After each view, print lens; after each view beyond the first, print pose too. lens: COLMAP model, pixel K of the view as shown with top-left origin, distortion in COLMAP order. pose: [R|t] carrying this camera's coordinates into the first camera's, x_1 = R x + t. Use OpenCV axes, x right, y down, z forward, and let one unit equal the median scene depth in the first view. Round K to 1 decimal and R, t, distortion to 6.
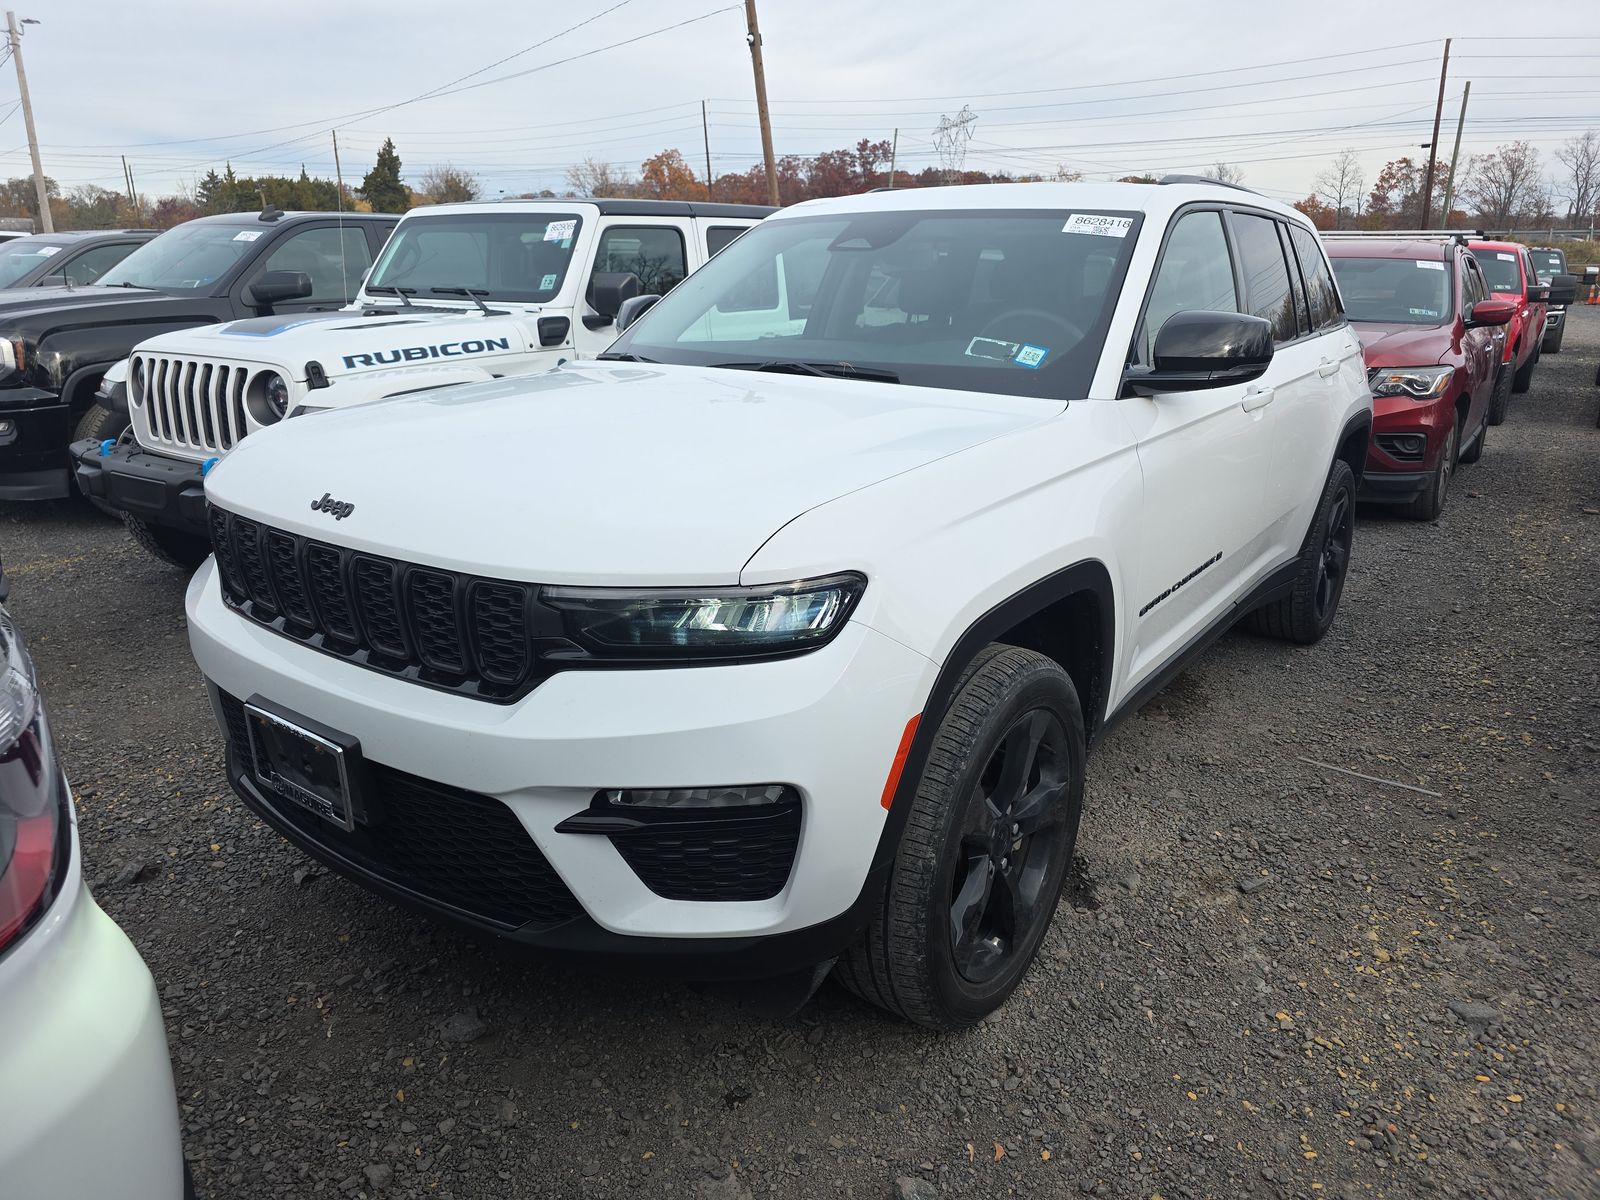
lens RADIAL K [[1073.7, 0, 795.8], [0, 1073.7, 591.9], [0, 0, 1]] dist [-0.025388, -0.007090]
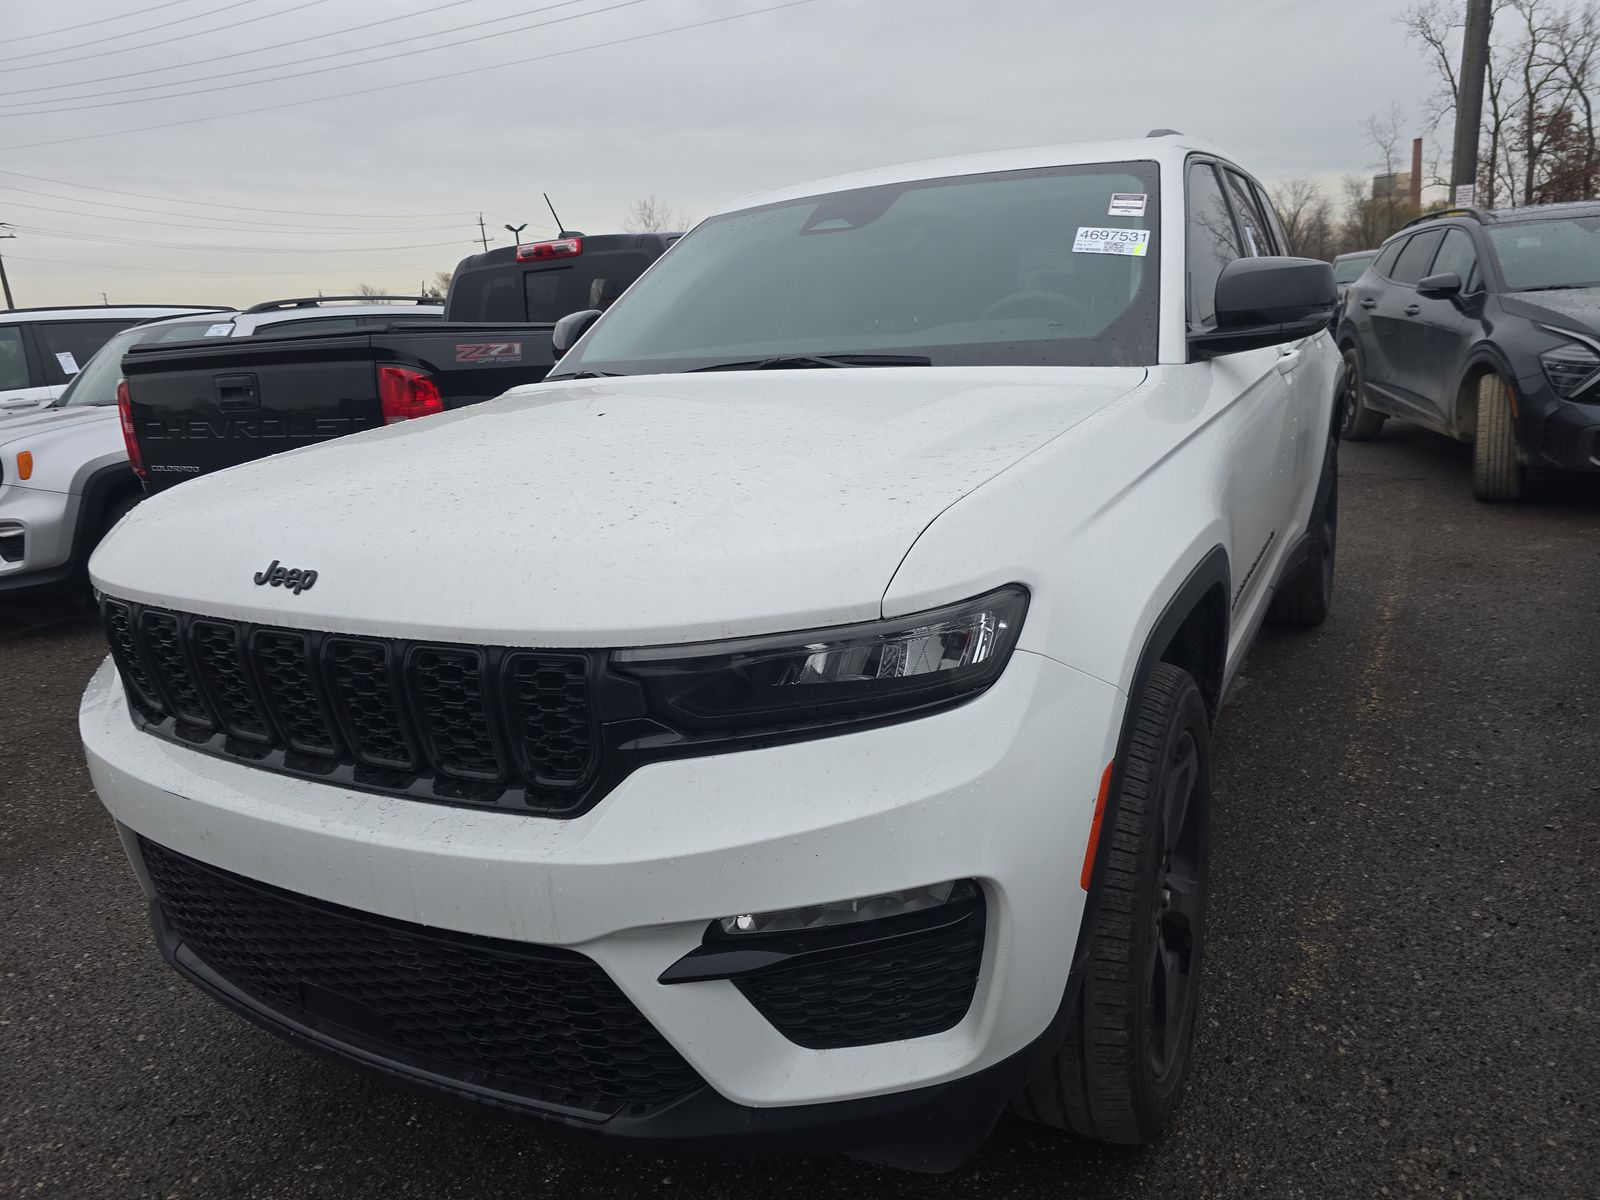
lens RADIAL K [[1093.9, 0, 786.8], [0, 1093.9, 592.1], [0, 0, 1]] dist [0.003096, -0.029597]
pose [[0.990374, -0.108724, 0.085665, -0.162660], [0.111772, 0.993231, -0.031613, -0.007035], [-0.081648, 0.040884, 0.995822, 0.226235]]
